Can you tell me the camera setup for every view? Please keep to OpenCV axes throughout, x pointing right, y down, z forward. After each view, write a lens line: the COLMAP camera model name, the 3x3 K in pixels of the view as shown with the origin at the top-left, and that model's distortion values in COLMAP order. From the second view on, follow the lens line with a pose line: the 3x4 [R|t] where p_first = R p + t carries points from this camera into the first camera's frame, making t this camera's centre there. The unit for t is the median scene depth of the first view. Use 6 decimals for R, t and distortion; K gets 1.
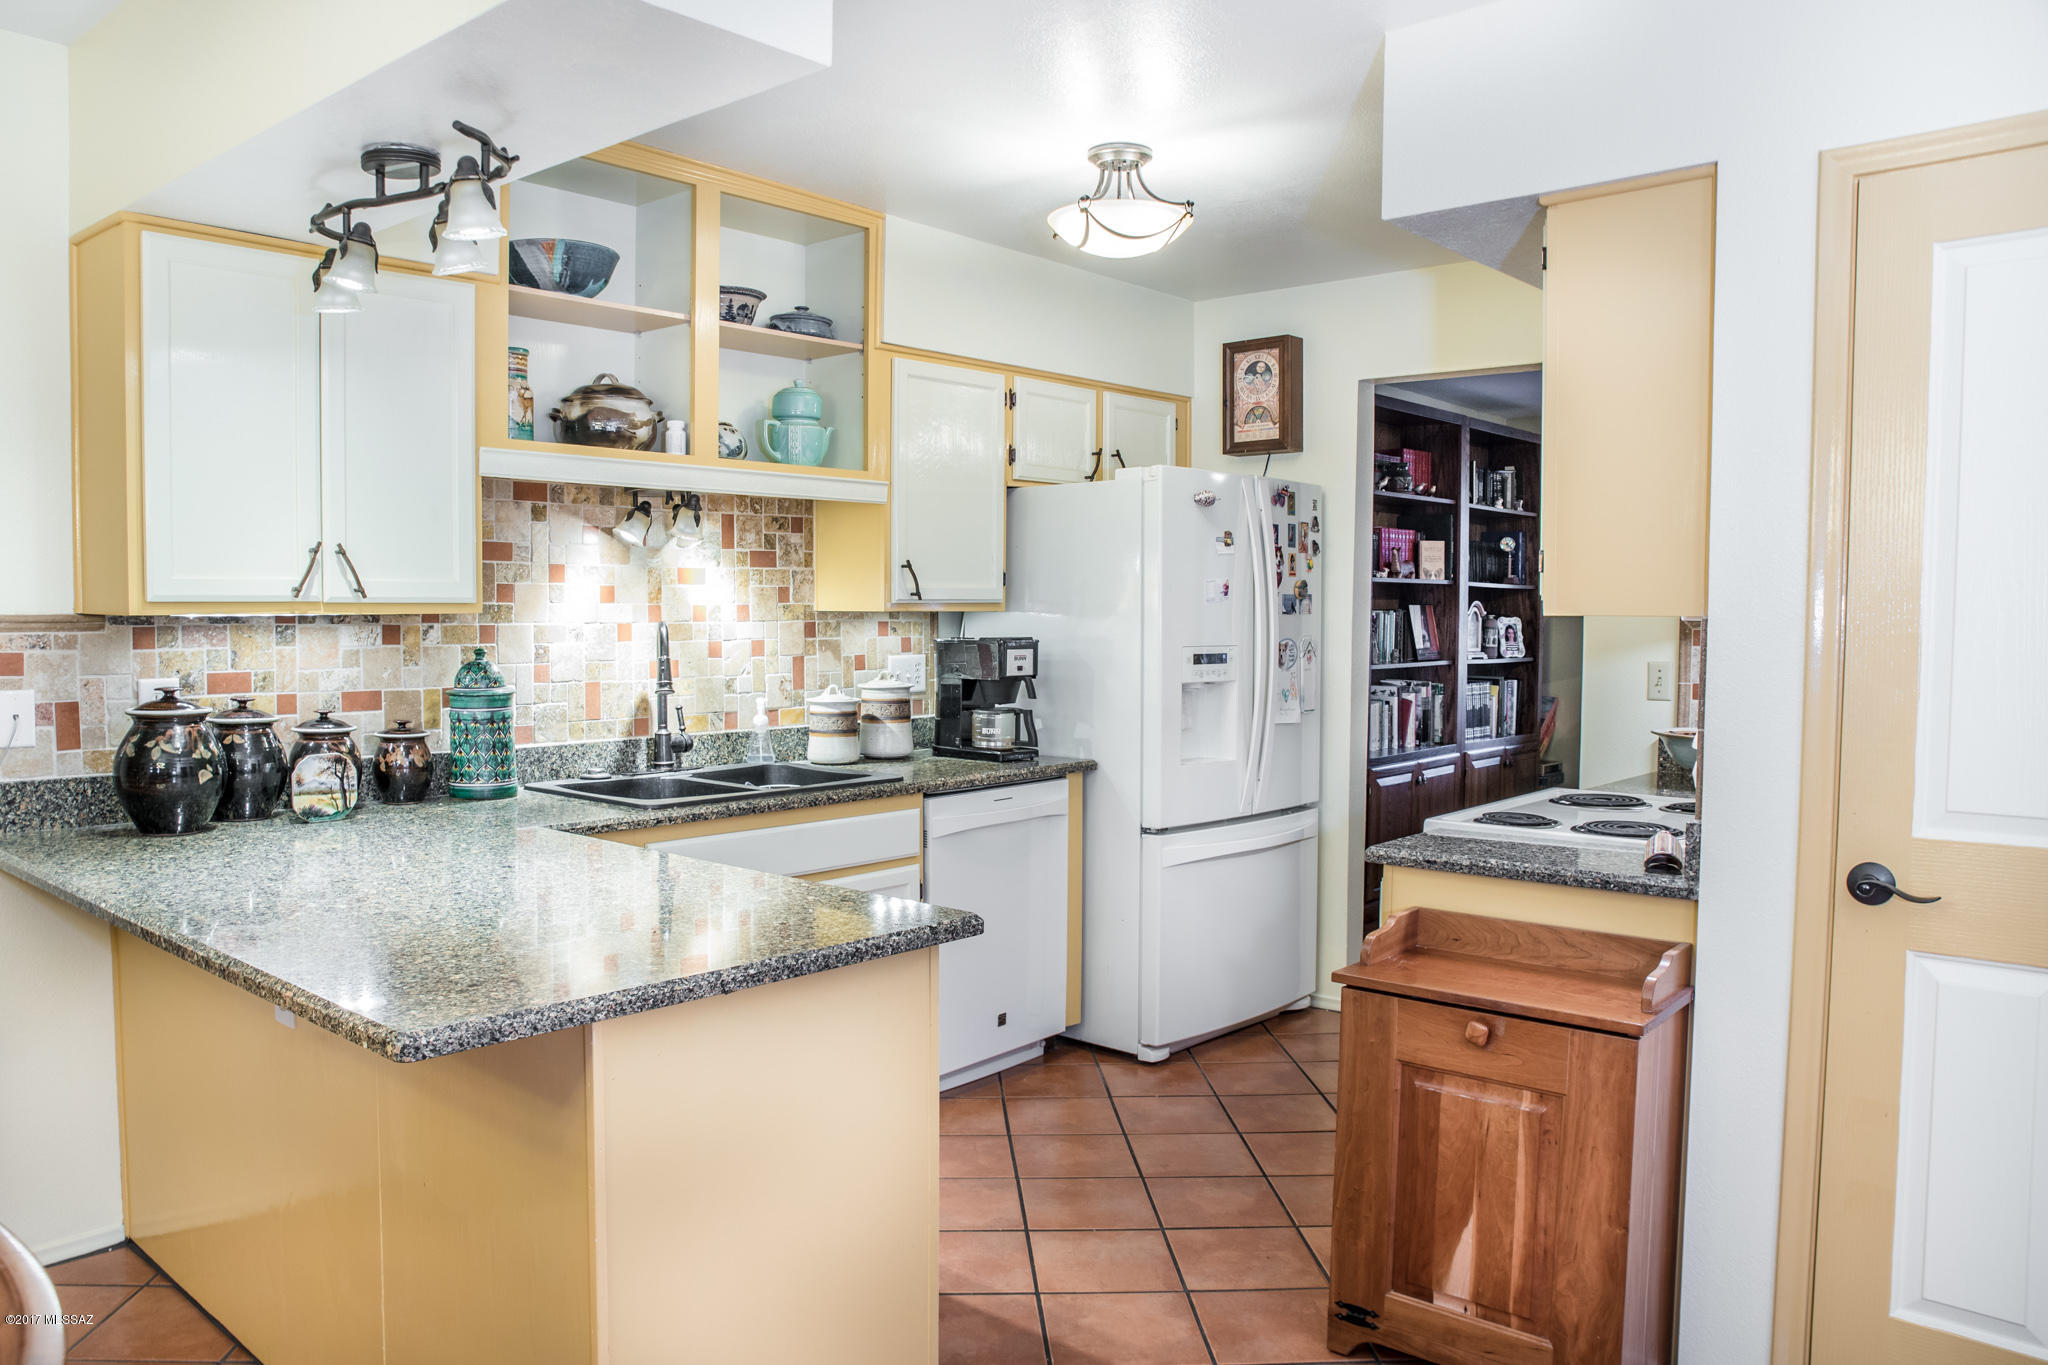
lens RADIAL K [[1483.2, 0, 1024.0], [0, 1483.2, 682.5], [0, 0, 1]] dist [-0.107086, 0.071713]
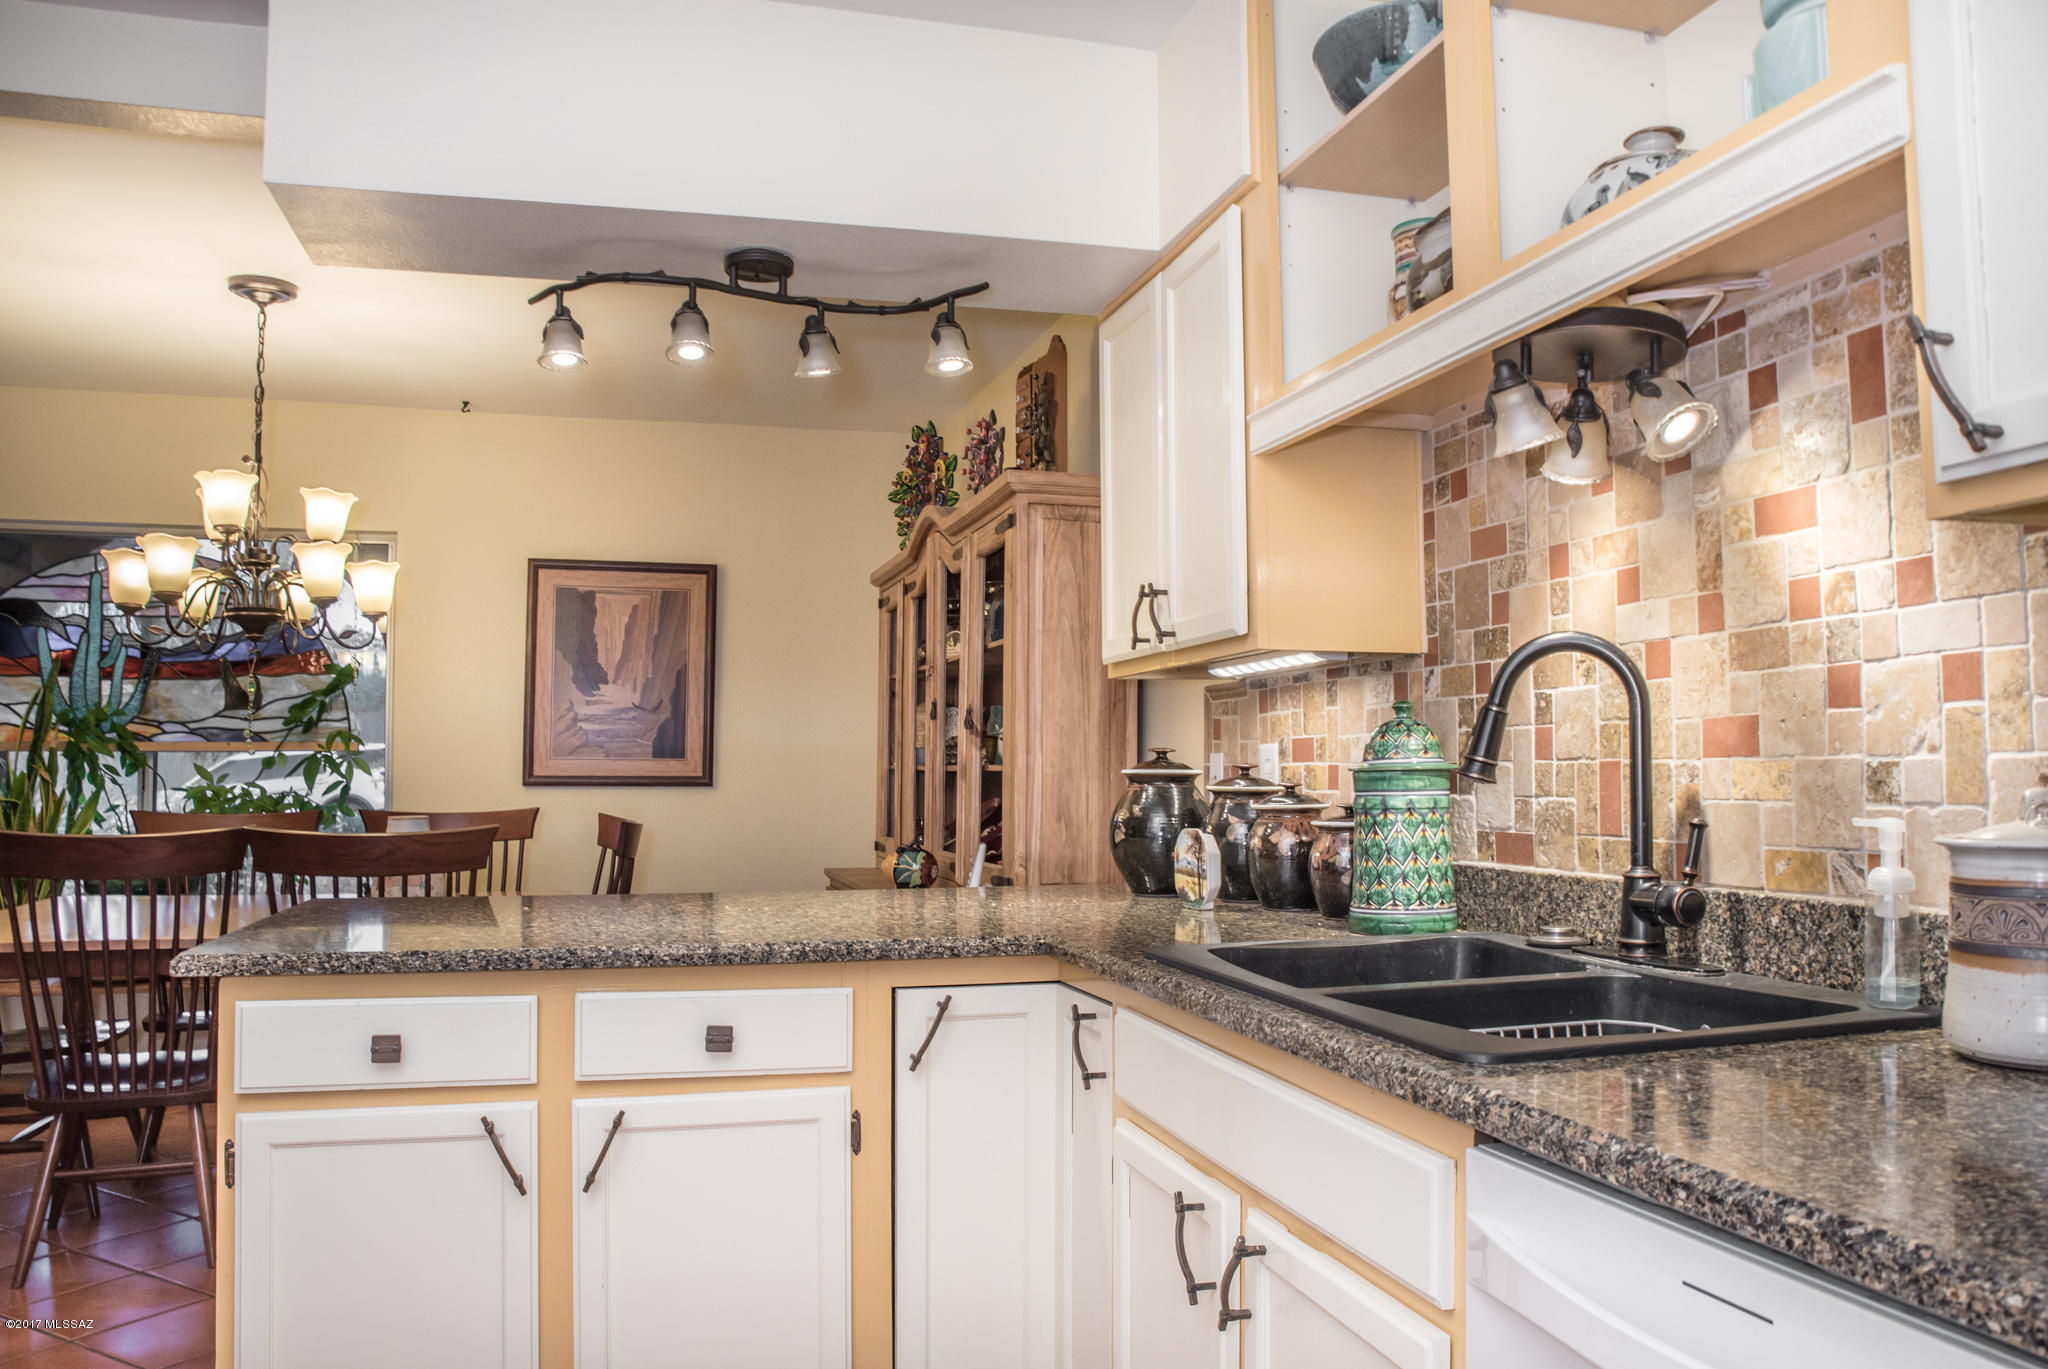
lens RADIAL K [[1614.0, 0, 1024.0], [0, 1614.0, 684.5], [0, 0, 1]] dist [-0.005861, -0.001707]
pose [[-0.576546, -0.056748, -0.815092, 0.279622], [-0.049502, 0.998179, -0.034481, 0.002482], [0.815564, 0.020469, -0.578305, 1.156707]]
